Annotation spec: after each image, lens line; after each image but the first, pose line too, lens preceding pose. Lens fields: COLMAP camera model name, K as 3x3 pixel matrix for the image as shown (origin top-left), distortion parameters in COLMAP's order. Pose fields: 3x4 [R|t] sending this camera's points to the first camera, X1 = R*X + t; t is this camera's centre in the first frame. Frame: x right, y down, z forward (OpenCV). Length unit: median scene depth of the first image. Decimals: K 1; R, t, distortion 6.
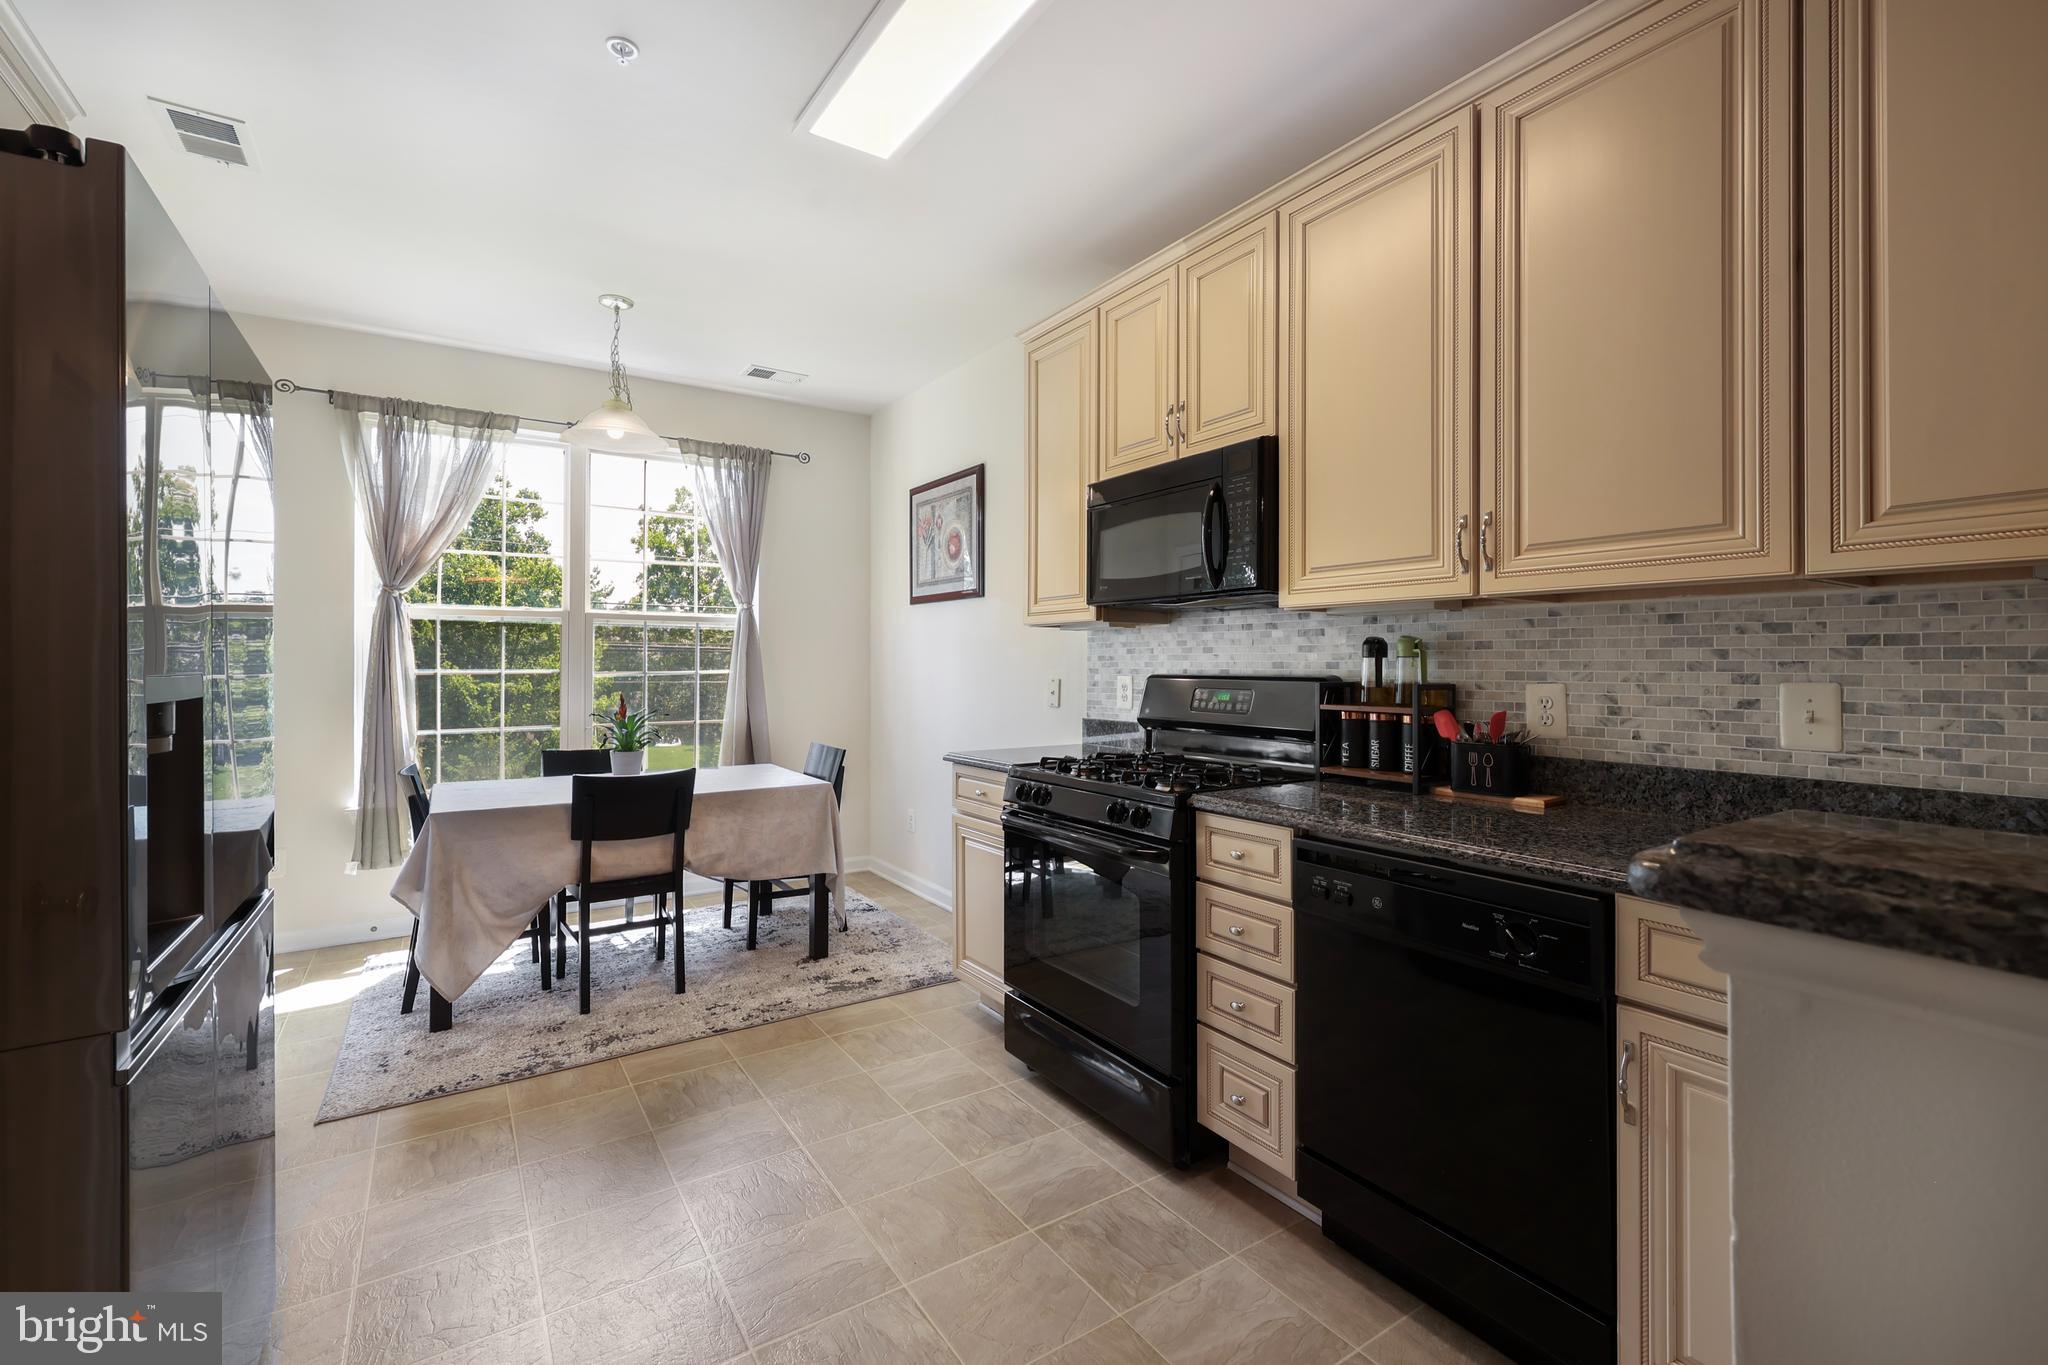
lens RADIAL K [[882.5, 0, 1021.3], [0, 882.5, 666.1], [0, 0, 1]] dist [-0.001227, -0.000033]
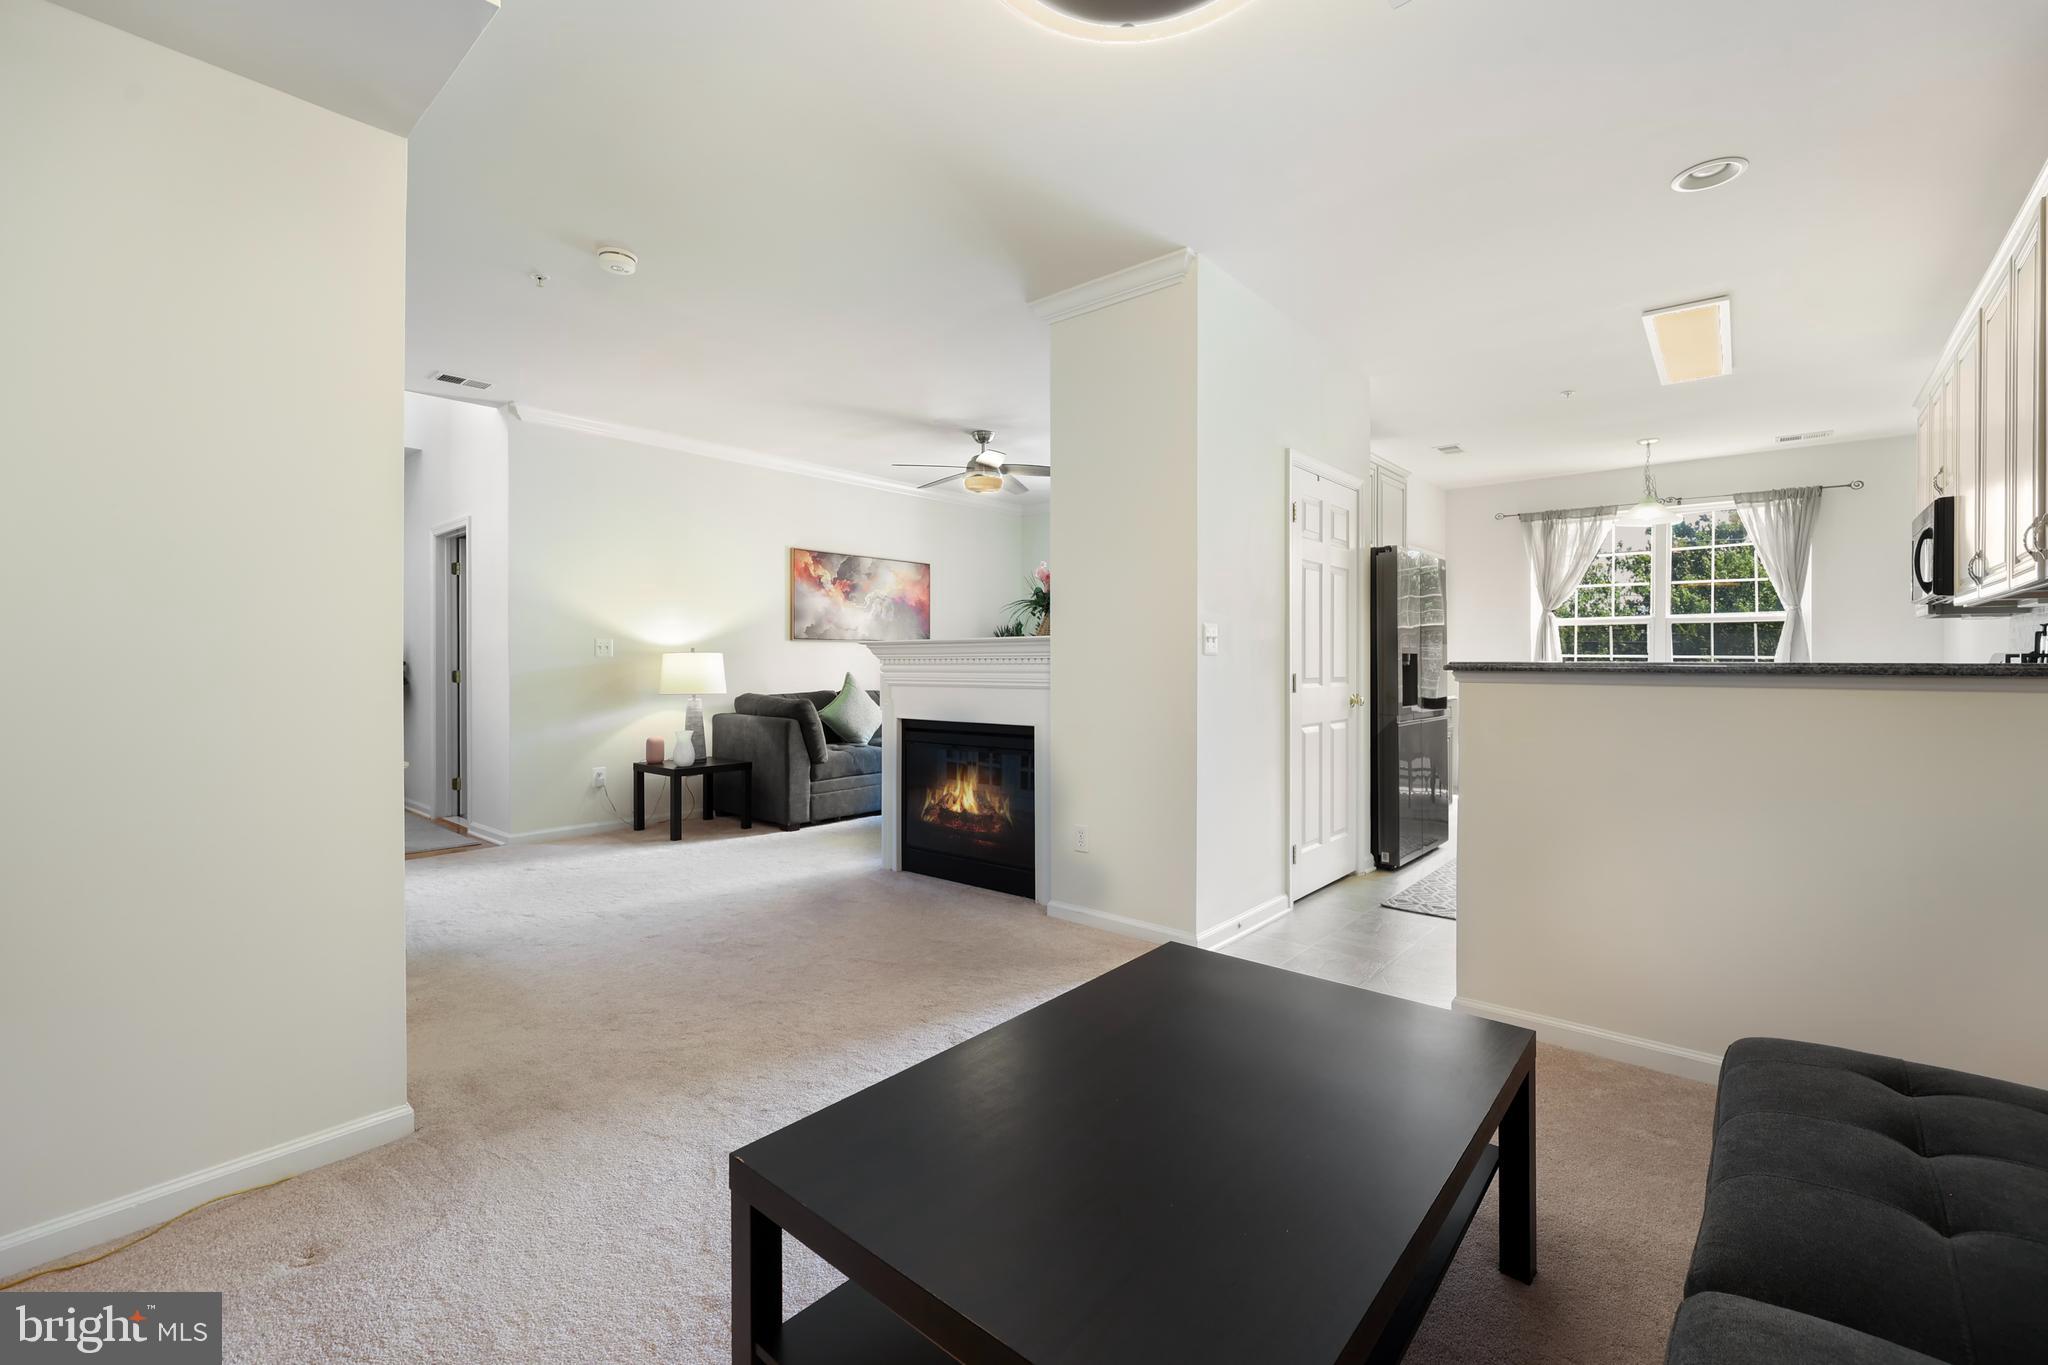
lens RADIAL K [[882.5, 0, 1022.6], [0, 882.5, 677.6], [0, 0, 1]] dist [-0.001227, -0.000033]
pose [[0.269322, 0.018327, -0.962876, 0.785038], [-0.010320, 0.999816, 0.016144, 0.033762], [0.962995, 0.005589, 0.269462, -0.572171]]
